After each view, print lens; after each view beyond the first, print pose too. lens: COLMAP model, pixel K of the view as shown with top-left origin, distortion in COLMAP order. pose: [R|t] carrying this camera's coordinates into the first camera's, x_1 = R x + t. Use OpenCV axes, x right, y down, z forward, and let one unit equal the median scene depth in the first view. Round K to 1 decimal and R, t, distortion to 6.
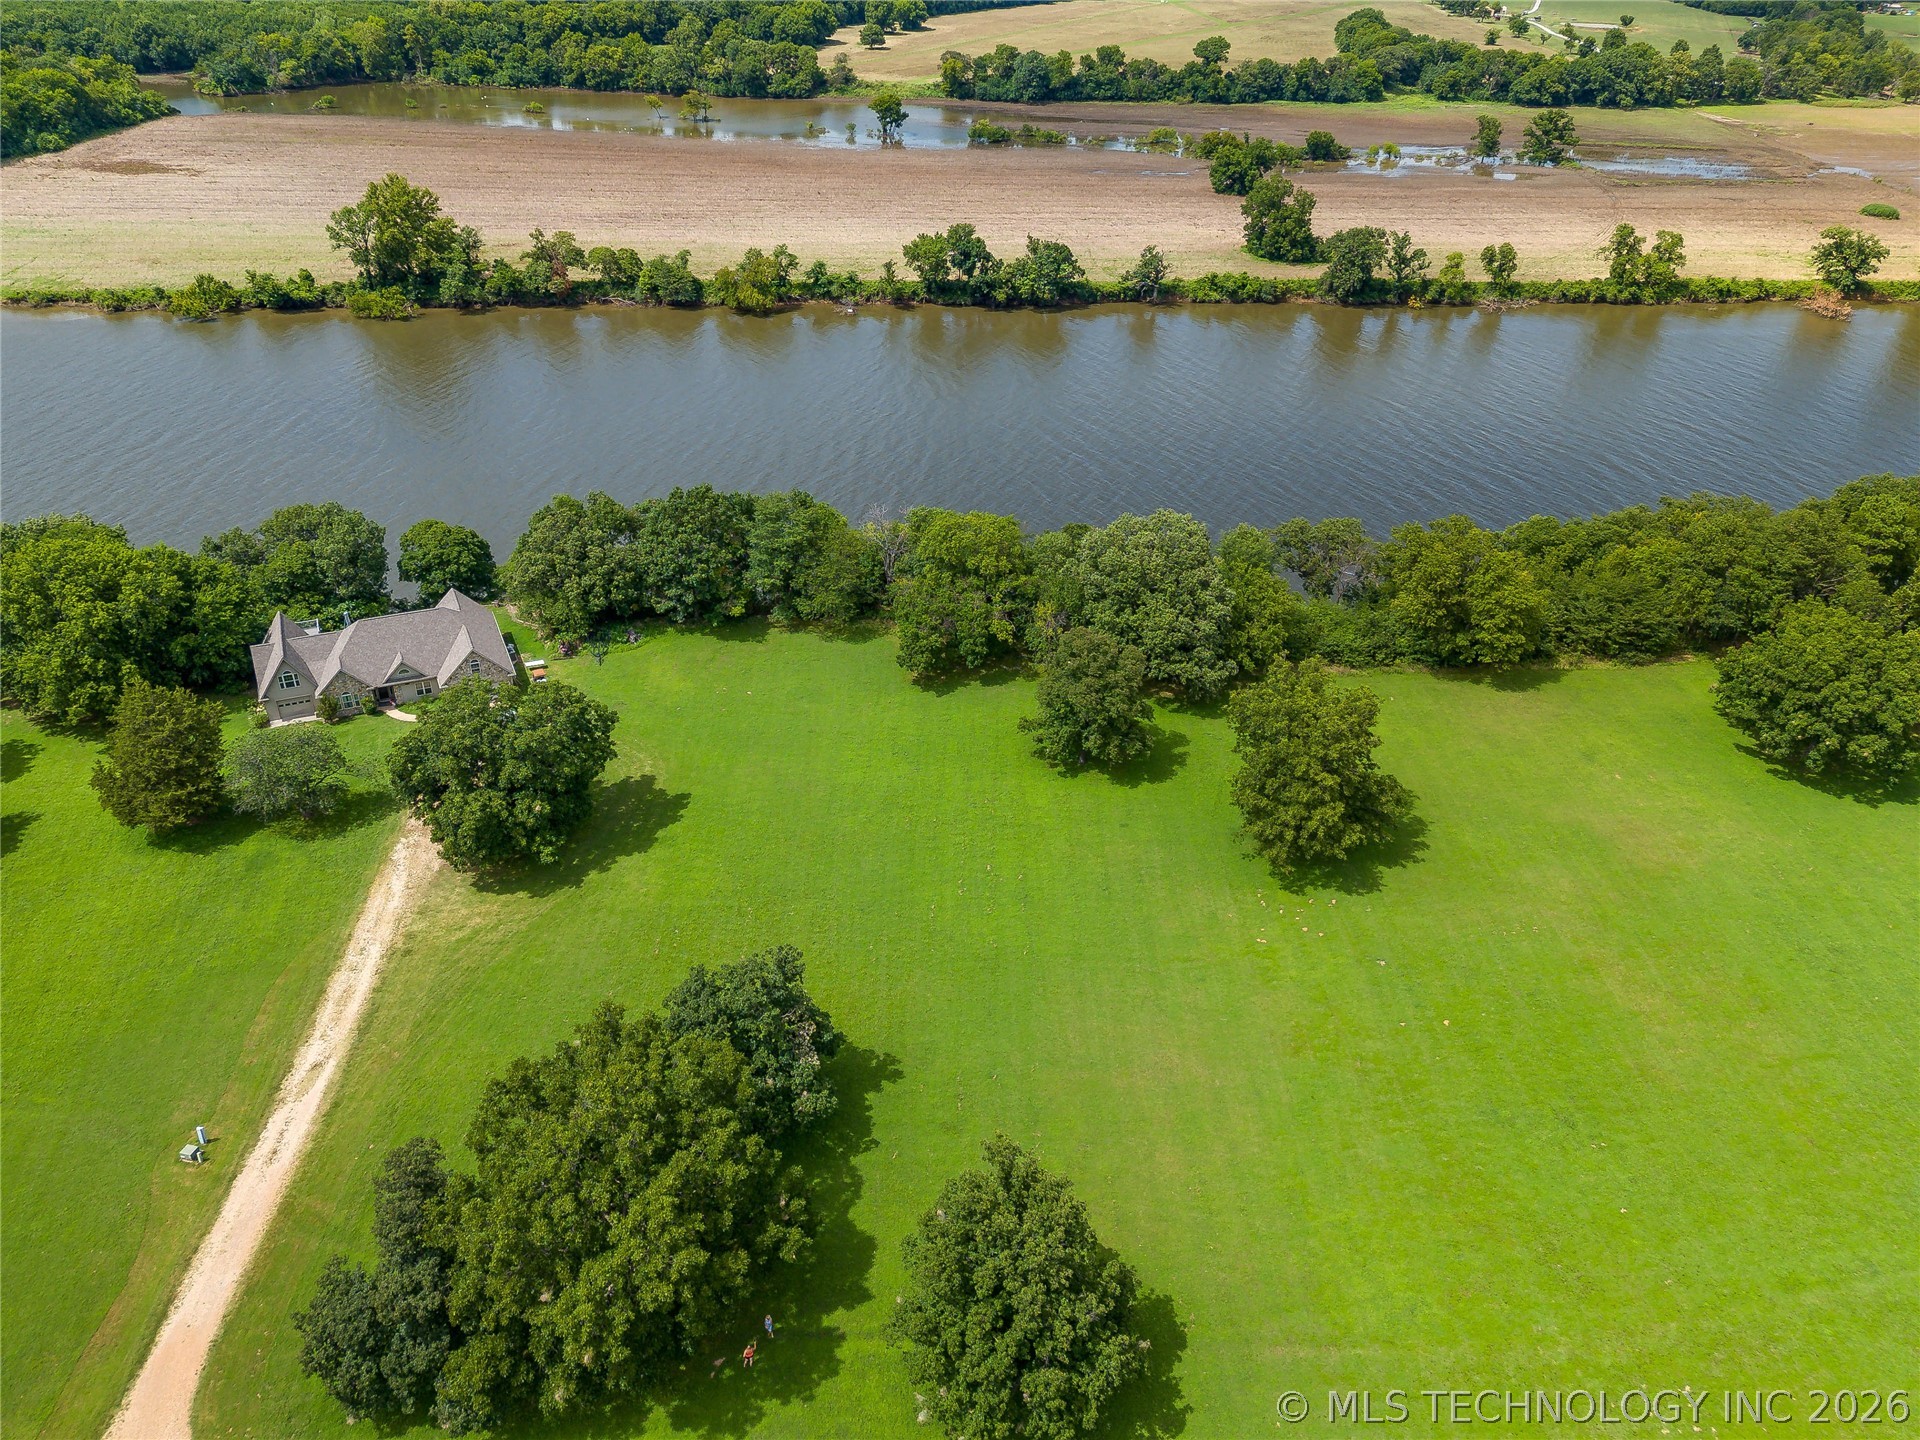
lens RADIAL K [[1407.0, 0, 962.0], [0, 1407.0, 707.4], [0, 0, 1]] dist [0.062948, -0.048690]
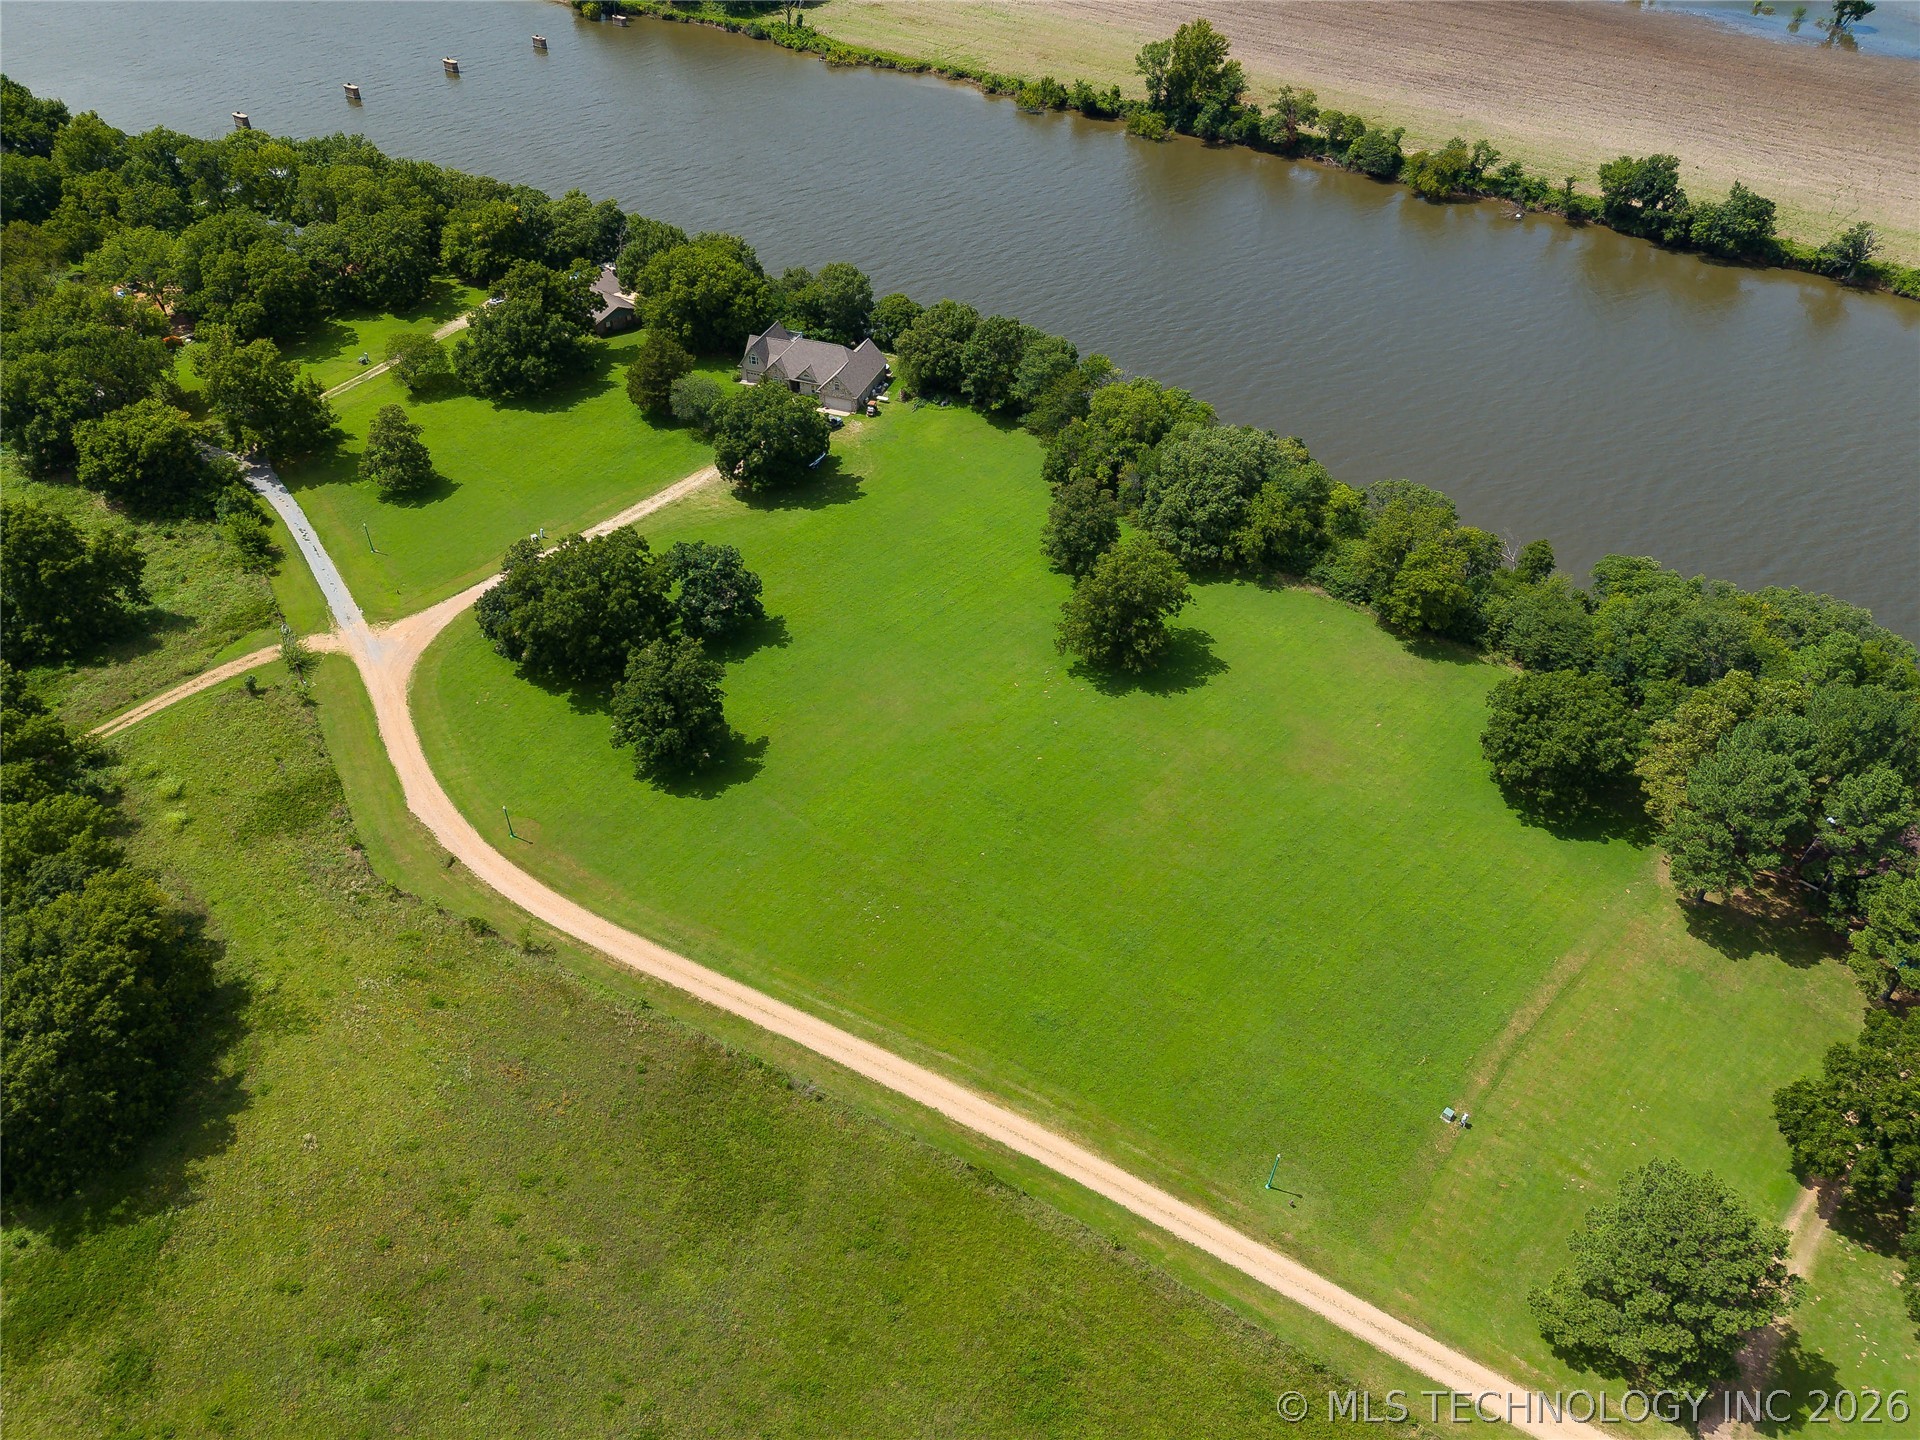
lens RADIAL K [[1407.0, 0, 963.6], [0, 1407.0, 712.3], [0, 0, 1]] dist [0.062948, -0.048690]
pose [[0.737827, 0.423071, -0.525949, 0.346266], [-0.348627, 0.906074, 0.239770, -0.056592], [0.577988, 0.006451, 0.816020, -0.112790]]
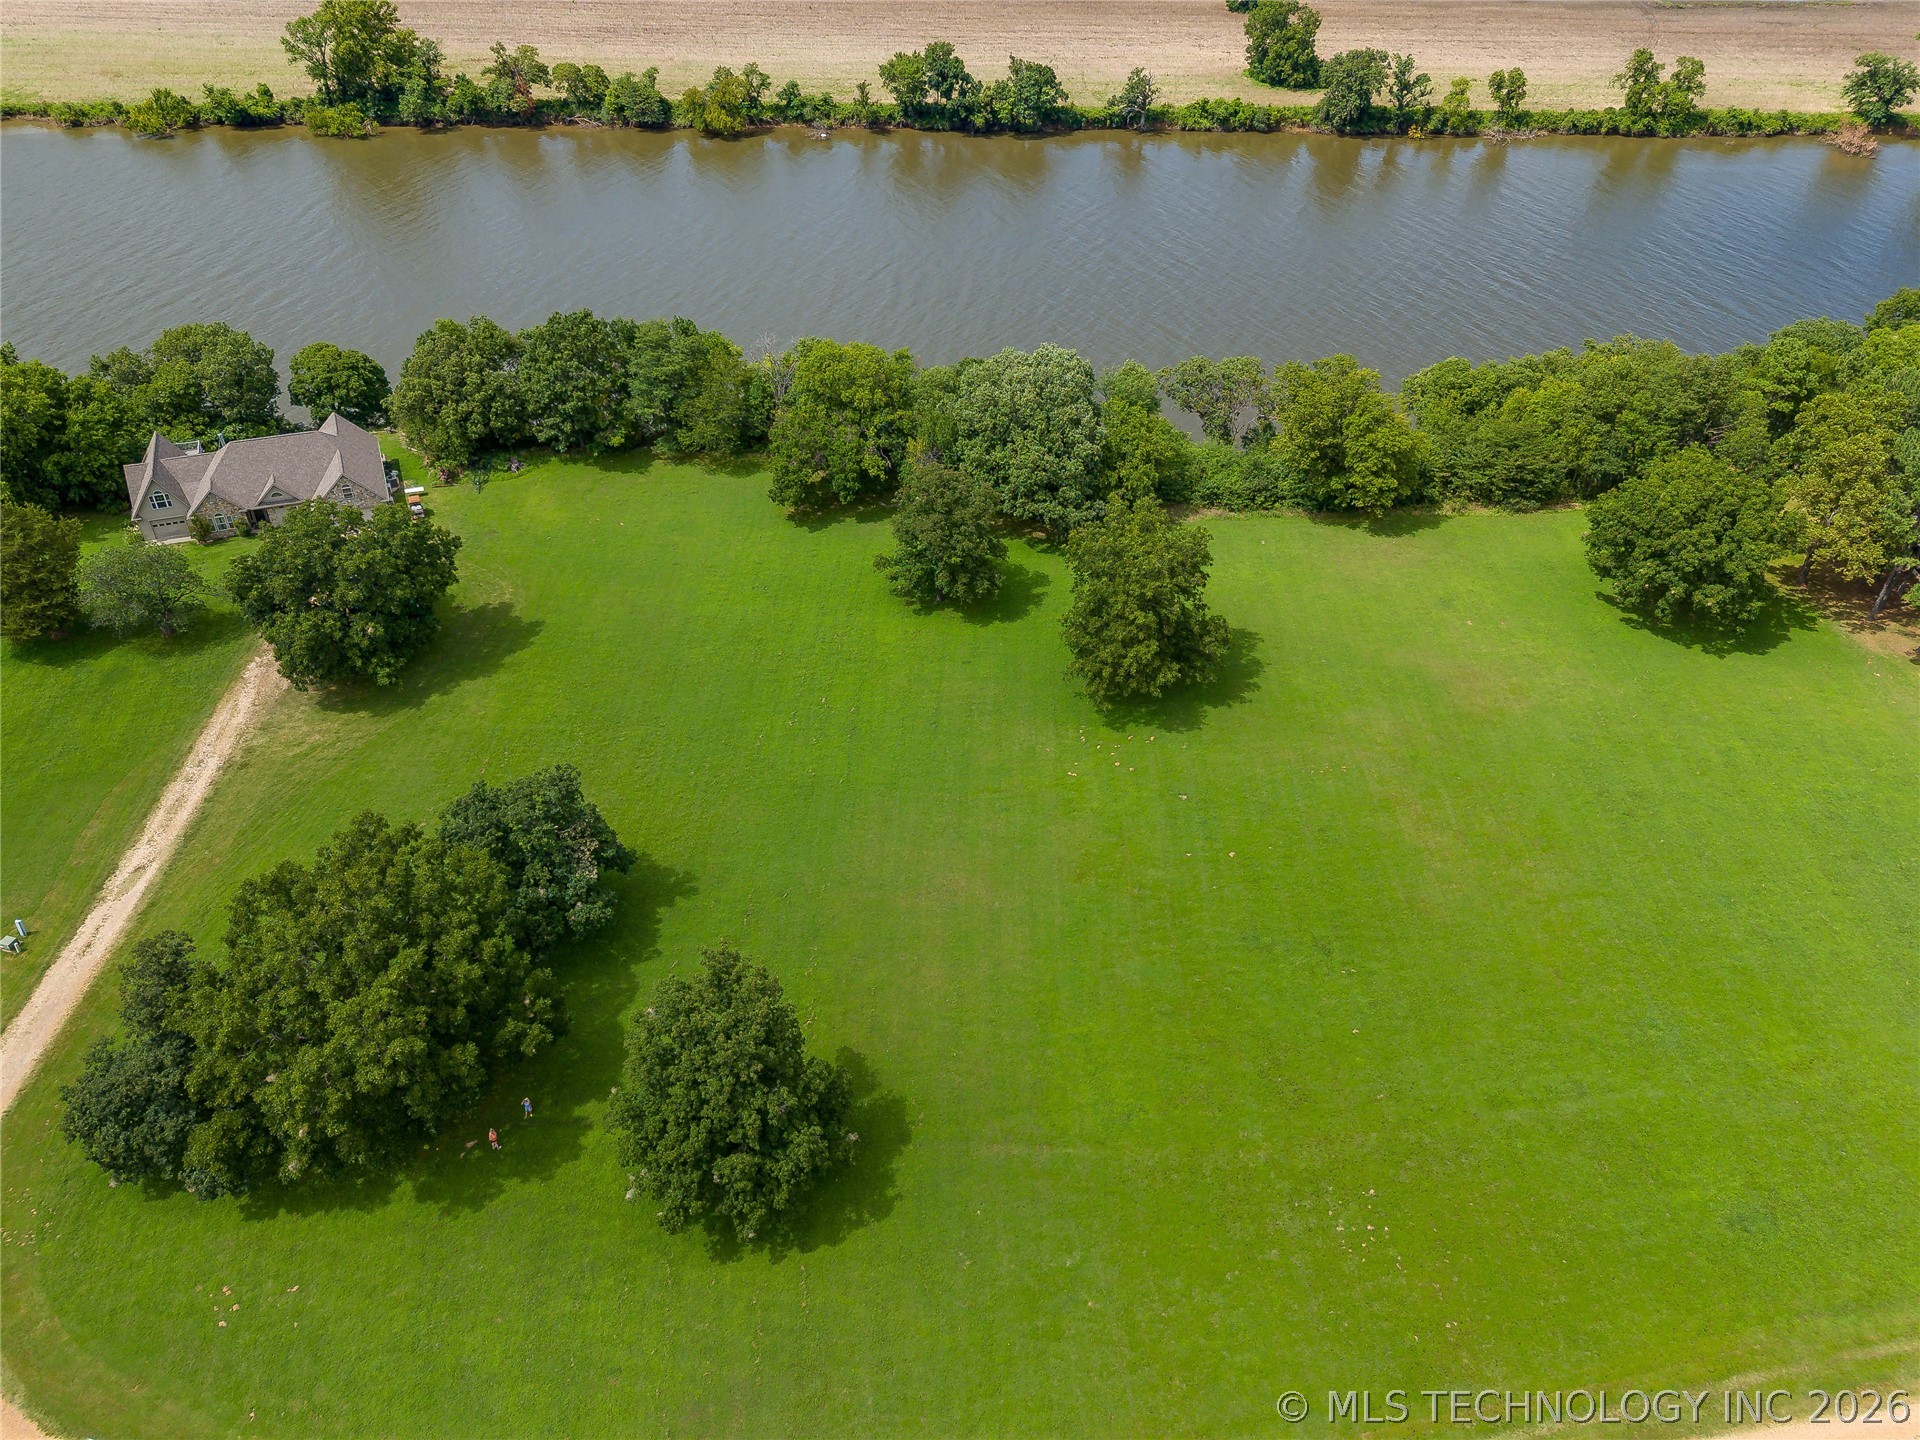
lens RADIAL K [[1407.0, 0, 963.3], [0, 1407.0, 710.9], [0, 0, 1]] dist [0.062948, -0.048690]
pose [[0.999364, 0.022261, -0.027862, 0.054508], [-0.019128, 0.993961, 0.108053, 0.003805], [0.030099, -0.107452, 0.993755, -0.002876]]
